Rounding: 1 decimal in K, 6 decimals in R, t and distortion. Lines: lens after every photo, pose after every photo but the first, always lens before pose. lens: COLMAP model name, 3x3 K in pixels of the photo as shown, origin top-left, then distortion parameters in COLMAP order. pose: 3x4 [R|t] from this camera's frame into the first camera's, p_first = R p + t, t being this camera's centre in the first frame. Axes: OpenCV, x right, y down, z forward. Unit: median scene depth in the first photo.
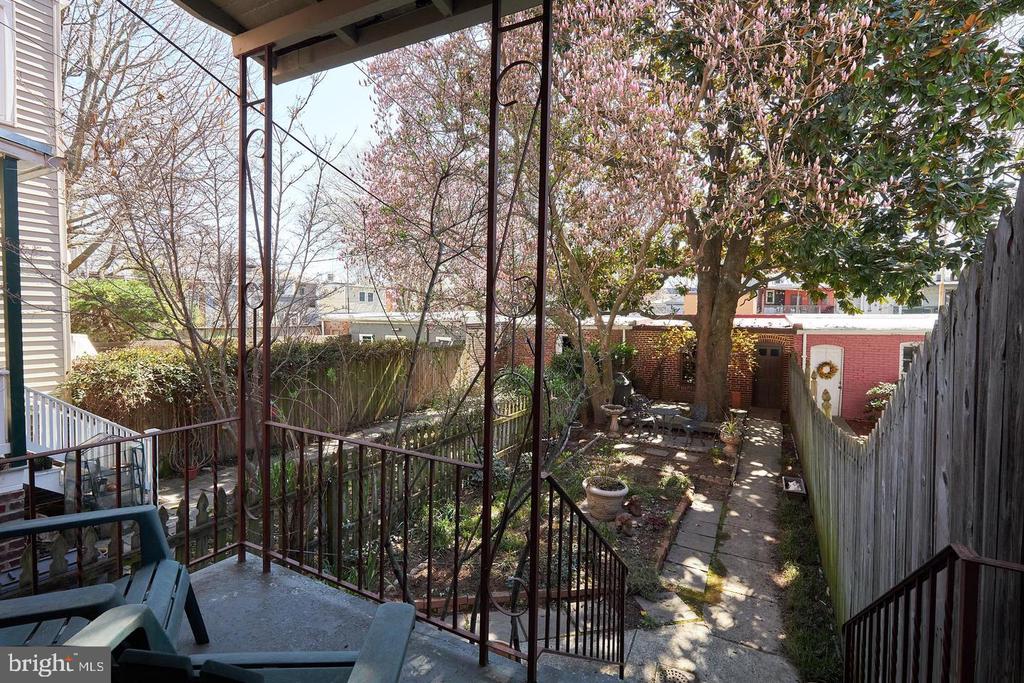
lens RADIAL K [[480.6, 0, 512.0], [0, 480.6, 341.5], [0, 0, 1]] dist [0.029303, 0.000091]
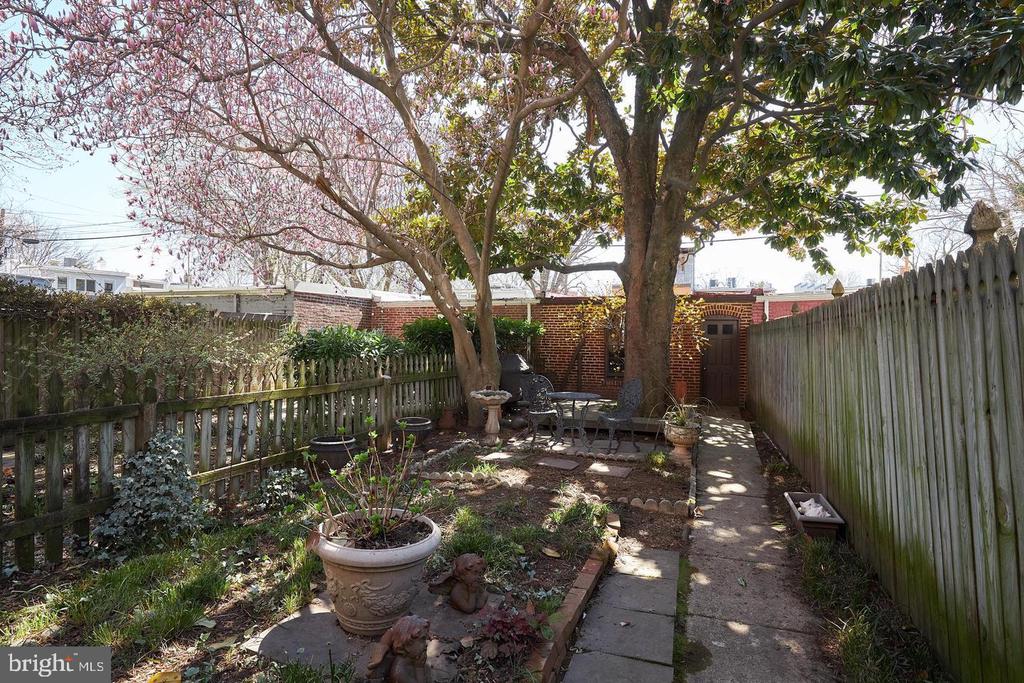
lens RADIAL K [[541.1, 0, 512.0], [0, 541.1, 341.5], [0, 0, 1]] dist [0.002242, -0.000010]
pose [[0.988363, -0.001871, 0.152099, 0.155909], [0.008976, 0.998899, -0.046042, 0.118841], [-0.151846, 0.046871, 0.987292, 0.393078]]
